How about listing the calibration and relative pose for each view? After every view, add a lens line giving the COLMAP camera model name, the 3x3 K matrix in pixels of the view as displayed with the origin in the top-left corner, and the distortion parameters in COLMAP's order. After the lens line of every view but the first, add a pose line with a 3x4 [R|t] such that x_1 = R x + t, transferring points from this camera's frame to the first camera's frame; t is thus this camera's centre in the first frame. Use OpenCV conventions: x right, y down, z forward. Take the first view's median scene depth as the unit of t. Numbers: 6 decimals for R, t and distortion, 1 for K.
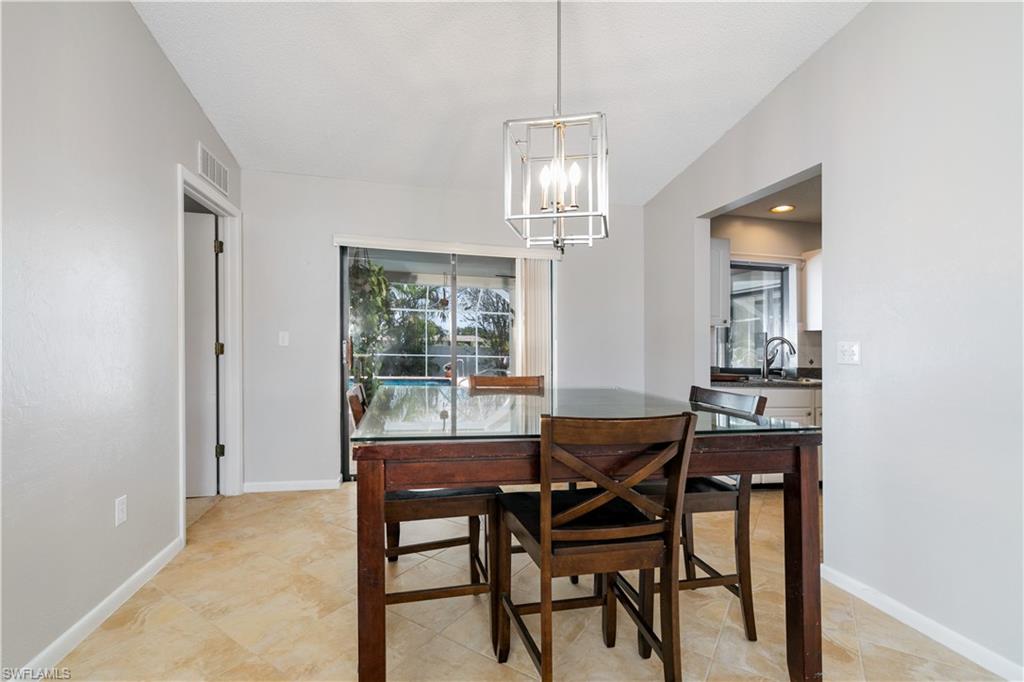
lens RADIAL K [[458.7, 0, 513.3], [0, 458.7, 345.6], [0, 0, 1]] dist [0.006522, -0.002464]
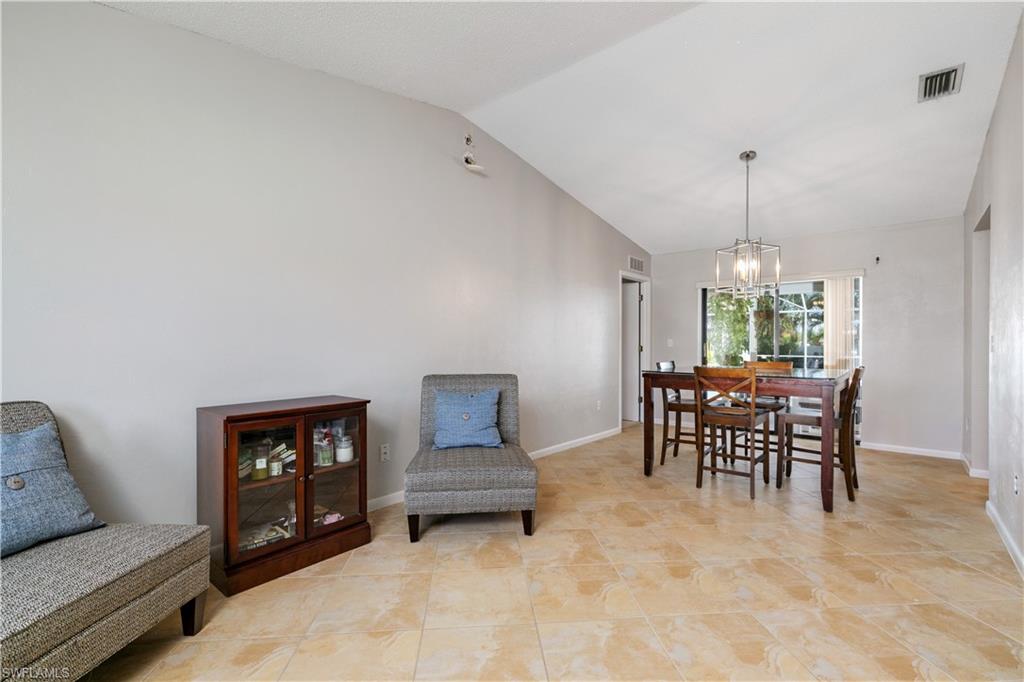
lens RADIAL K [[458.7, 0, 511.6], [0, 458.7, 342.6], [0, 0, 1]] dist [0.006522, -0.002464]
pose [[0.599320, 0.001850, -0.800507, 0.625099], [-0.007087, 0.999970, -0.002995, -0.009443], [0.800478, 0.007469, 0.599315, -0.646271]]
